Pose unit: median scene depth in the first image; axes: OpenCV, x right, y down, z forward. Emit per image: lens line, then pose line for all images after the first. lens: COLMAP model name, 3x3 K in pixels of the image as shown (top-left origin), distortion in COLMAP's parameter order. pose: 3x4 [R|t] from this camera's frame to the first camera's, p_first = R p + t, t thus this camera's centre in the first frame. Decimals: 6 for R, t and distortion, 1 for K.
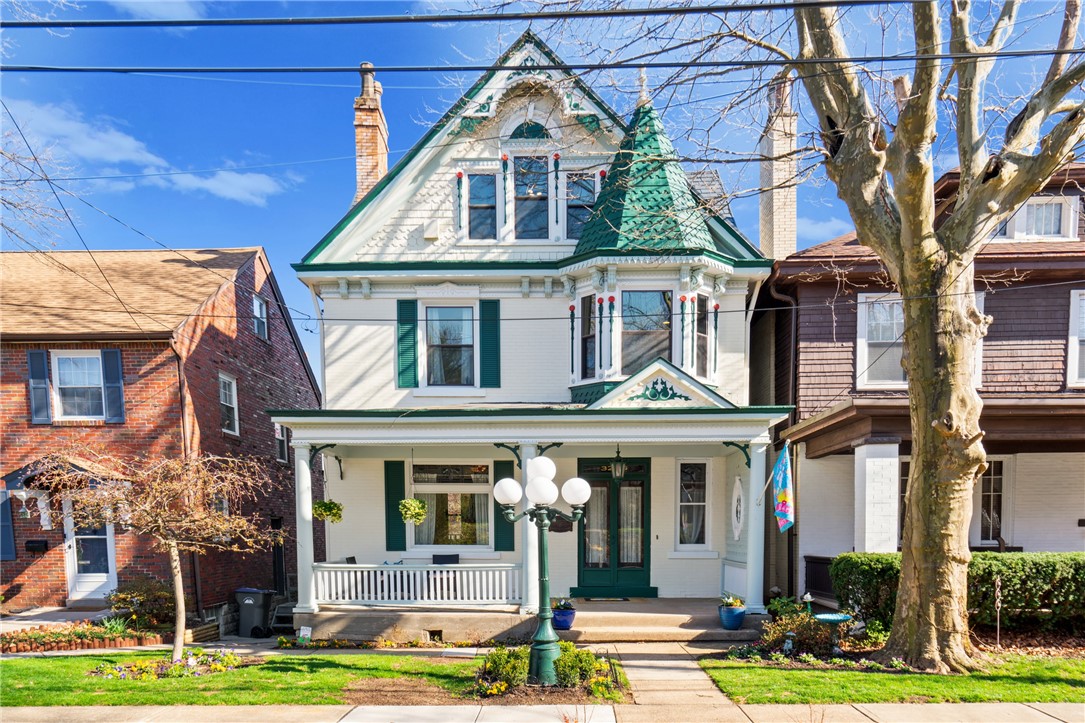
lens RADIAL K [[790.2, 0, 542.5], [0, 790.2, 401.3], [0, 0, 1]] dist [-0.002201, 0.000105]
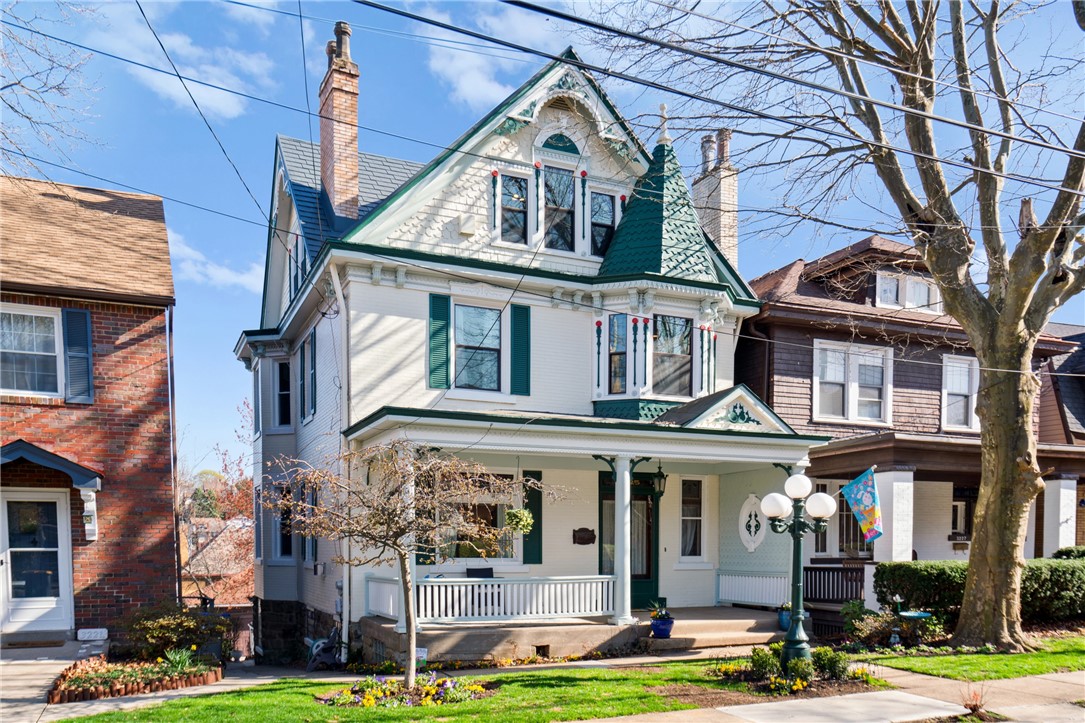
lens RADIAL K [[859.6, 0, 542.5], [0, 859.6, 361.5], [0, 0, 1]] dist [0.001877, -0.003424]
pose [[0.899780, 0.092937, 0.426331, -0.501908], [-0.071316, 0.995239, -0.066440, 0.010176], [-0.430476, 0.029377, 0.902124, 0.028610]]
